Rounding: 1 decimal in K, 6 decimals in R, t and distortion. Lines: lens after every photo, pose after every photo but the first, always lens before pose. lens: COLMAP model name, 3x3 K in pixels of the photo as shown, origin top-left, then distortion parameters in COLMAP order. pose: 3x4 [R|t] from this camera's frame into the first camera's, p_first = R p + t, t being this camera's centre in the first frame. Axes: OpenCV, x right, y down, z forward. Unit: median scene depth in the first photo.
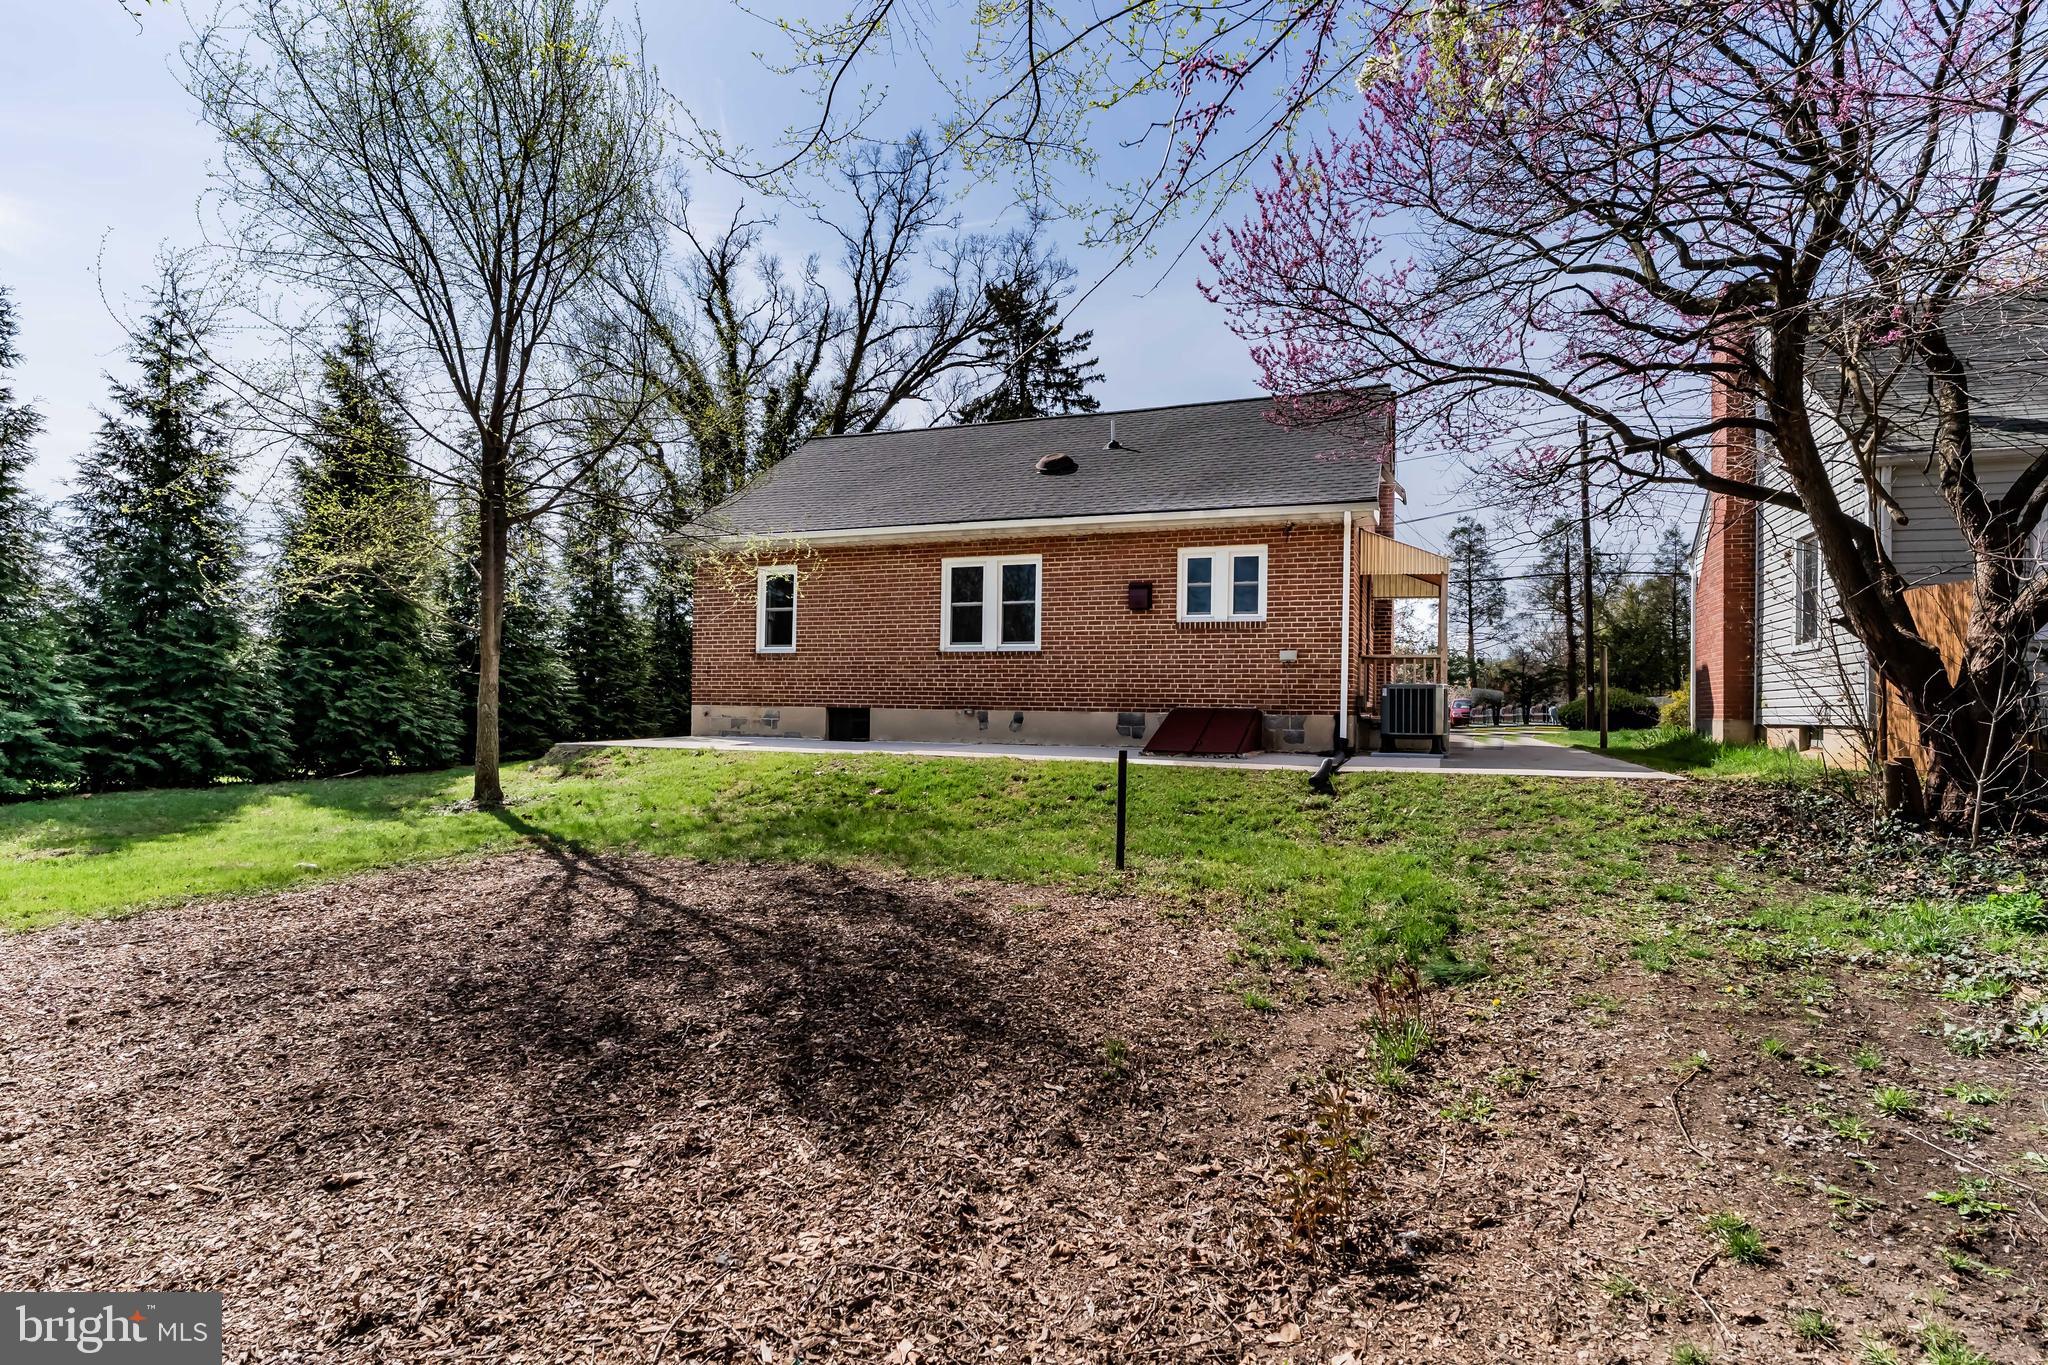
lens RADIAL K [[1061.9, 0, 1024.1], [0, 1061.9, 620.1], [0, 0, 1]] dist [-0.002175, -0.000528]
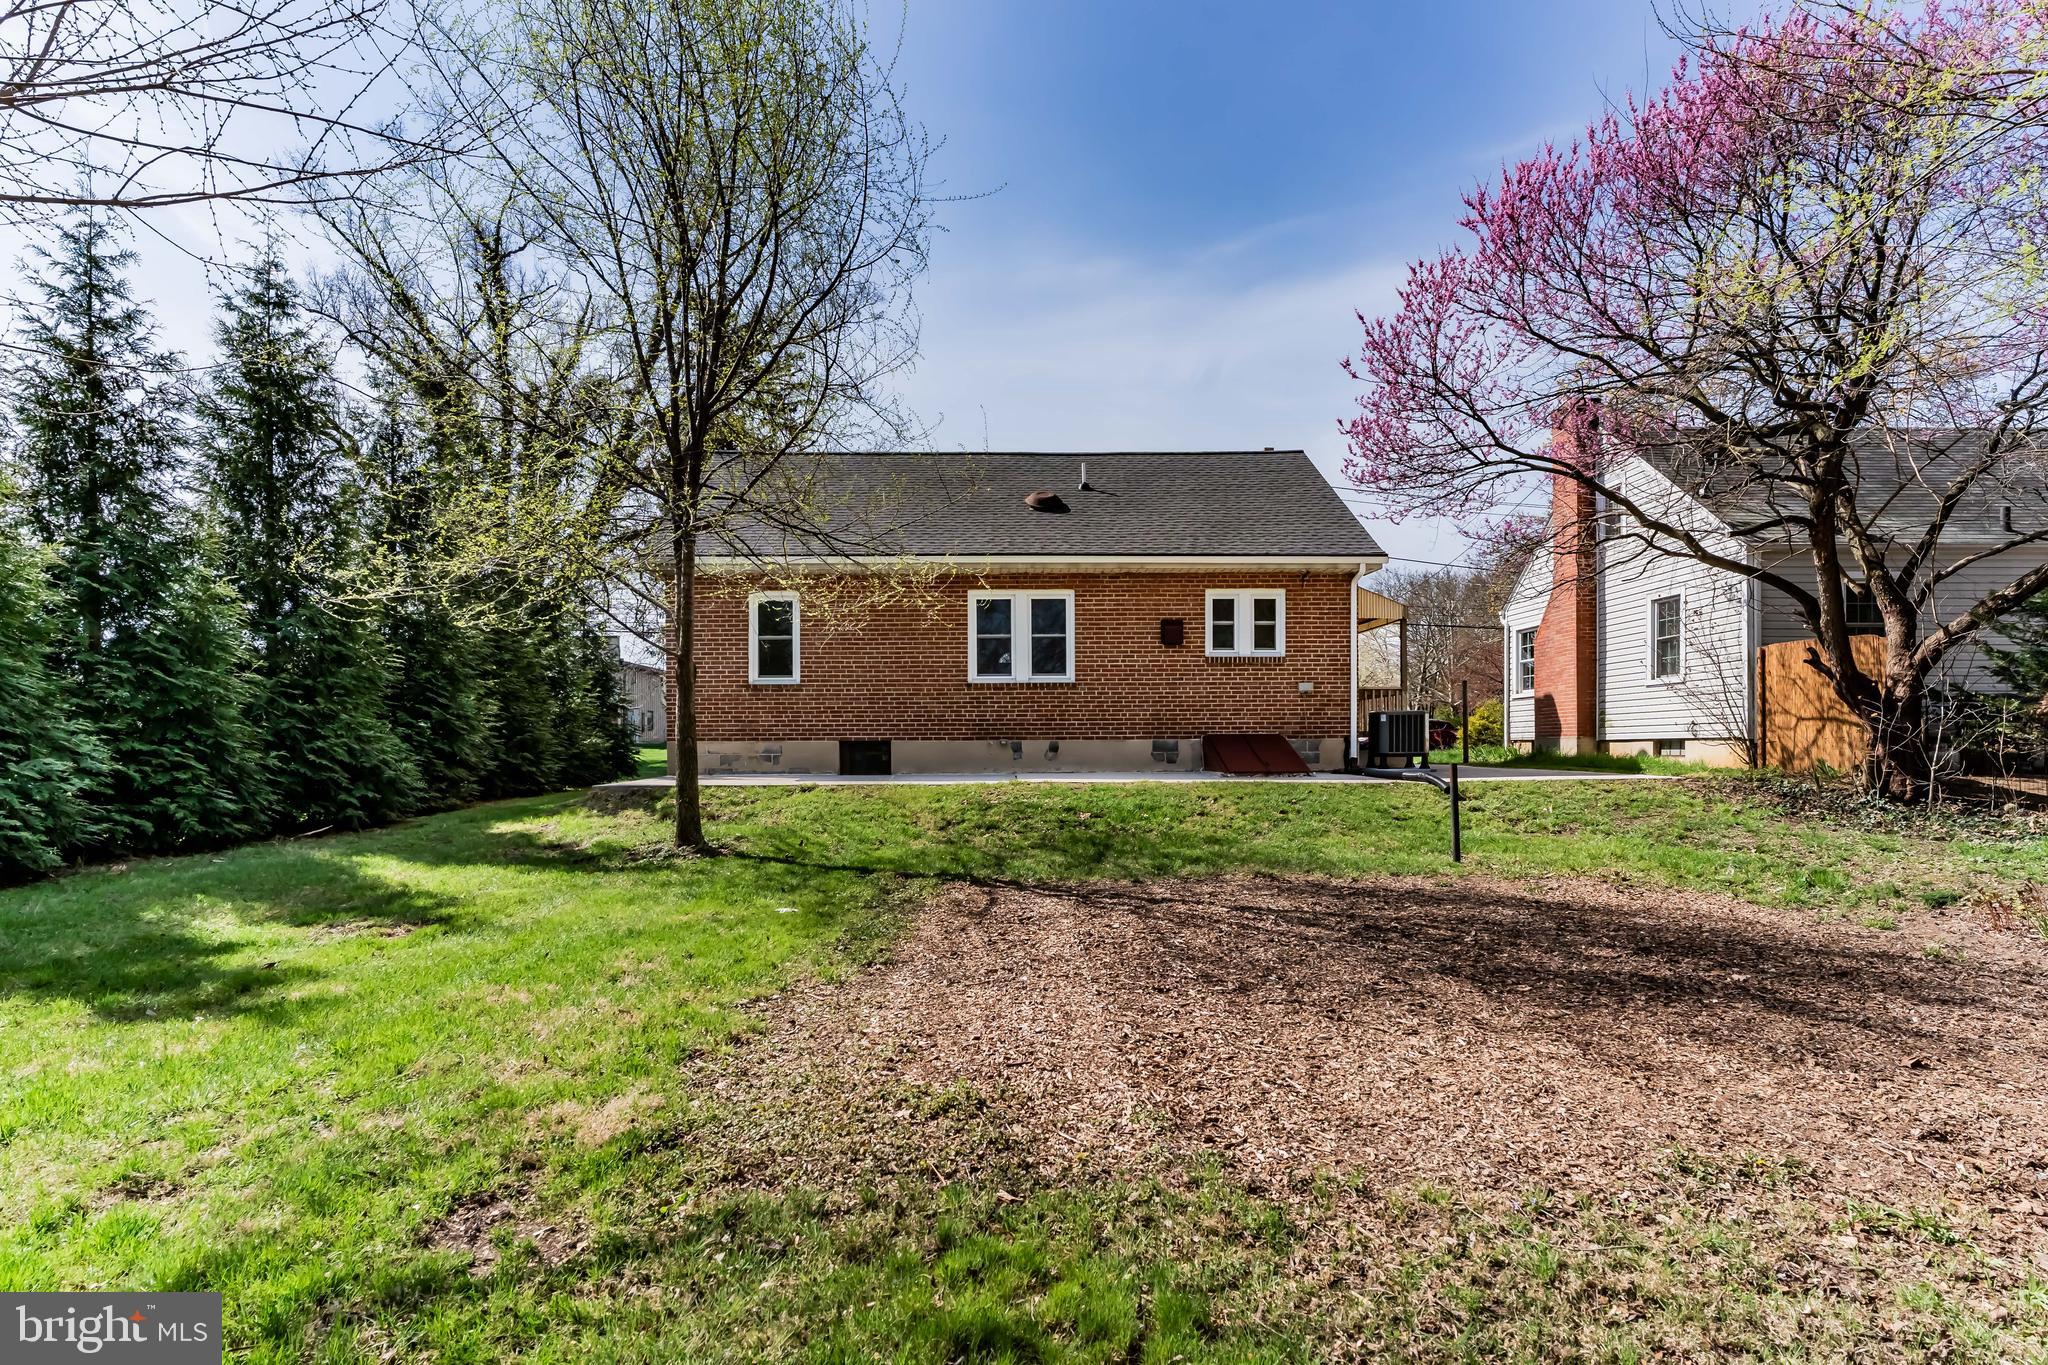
lens RADIAL K [[1085.3, 0, 1024.0], [0, 1085.3, 682.5], [0, 0, 1]] dist [-0.001969, 0.000342]
pose [[0.923369, 0.003466, 0.383899, -0.451958], [-0.012825, 0.999680, 0.021820, 0.006557], [-0.383700, -0.025071, 0.923117, 0.034046]]
